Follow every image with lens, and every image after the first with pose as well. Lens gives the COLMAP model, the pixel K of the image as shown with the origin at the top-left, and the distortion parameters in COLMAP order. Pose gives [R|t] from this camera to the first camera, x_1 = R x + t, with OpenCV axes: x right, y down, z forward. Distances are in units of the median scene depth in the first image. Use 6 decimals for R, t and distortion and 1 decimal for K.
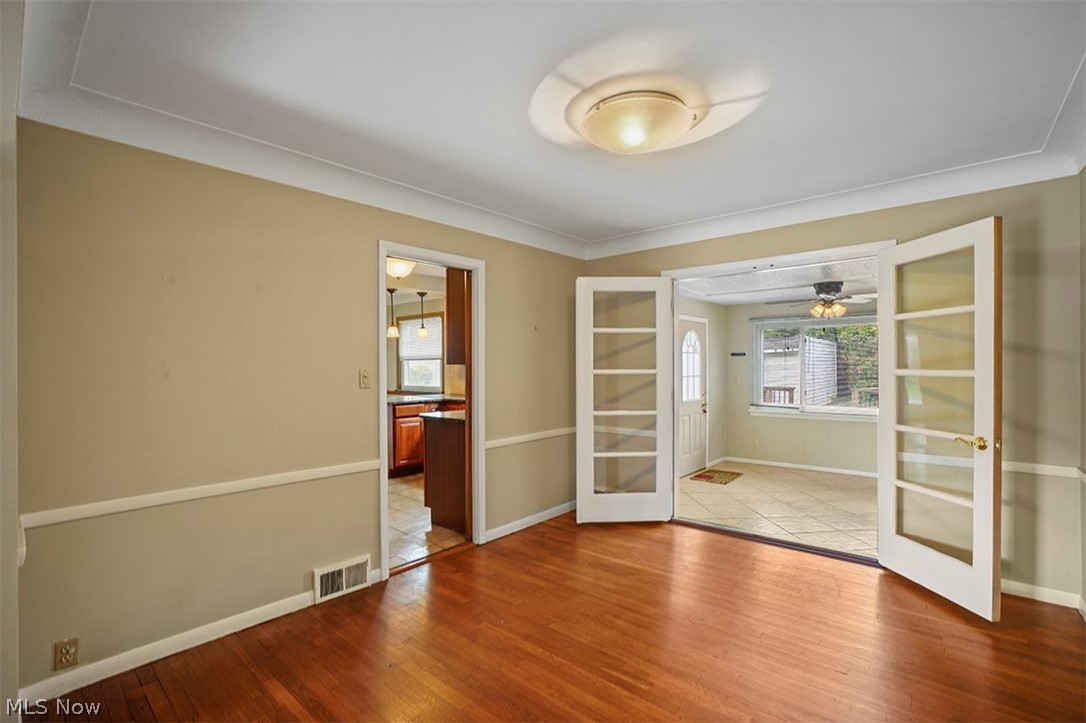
lens RADIAL K [[496.2, 0, 540.7], [0, 496.2, 360.6], [0, 0, 1]] dist [-0.017179, 0.000359]
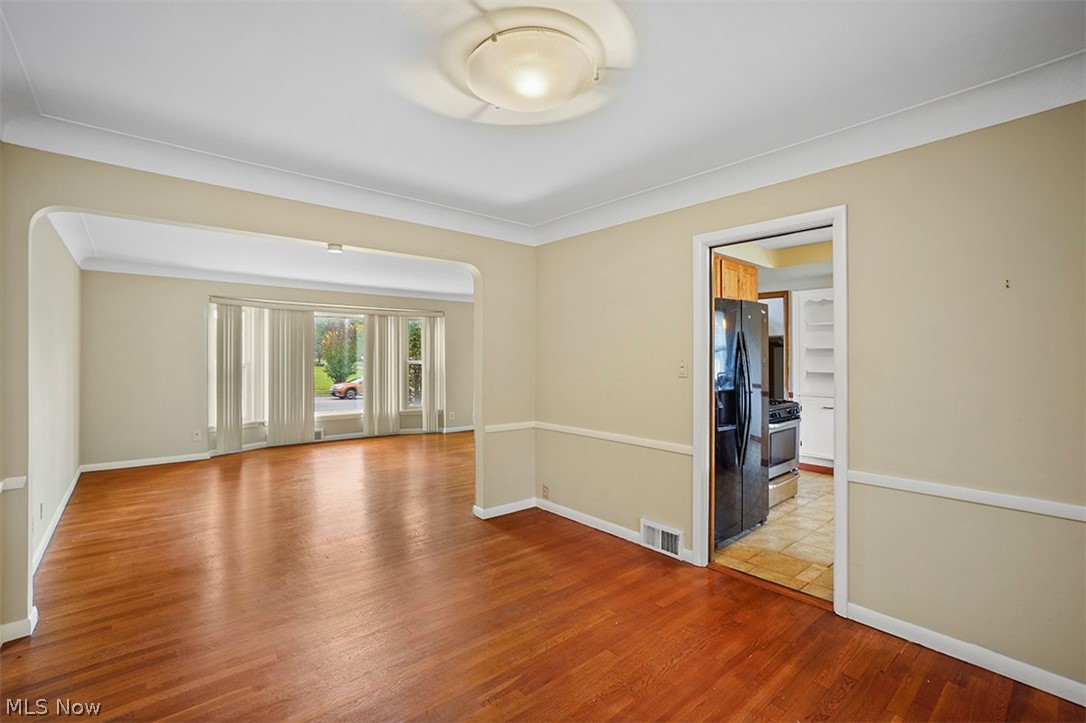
lens RADIAL K [[496.2, 0, 546.6], [0, 496.2, 354.8], [0, 0, 1]] dist [-0.017179, 0.000359]
pose [[-0.134183, 0.000230, -0.990957, 0.921043], [0.006093, 0.999981, -0.000593, 0.005377], [0.990938, -0.006117, -0.134182, 1.026192]]
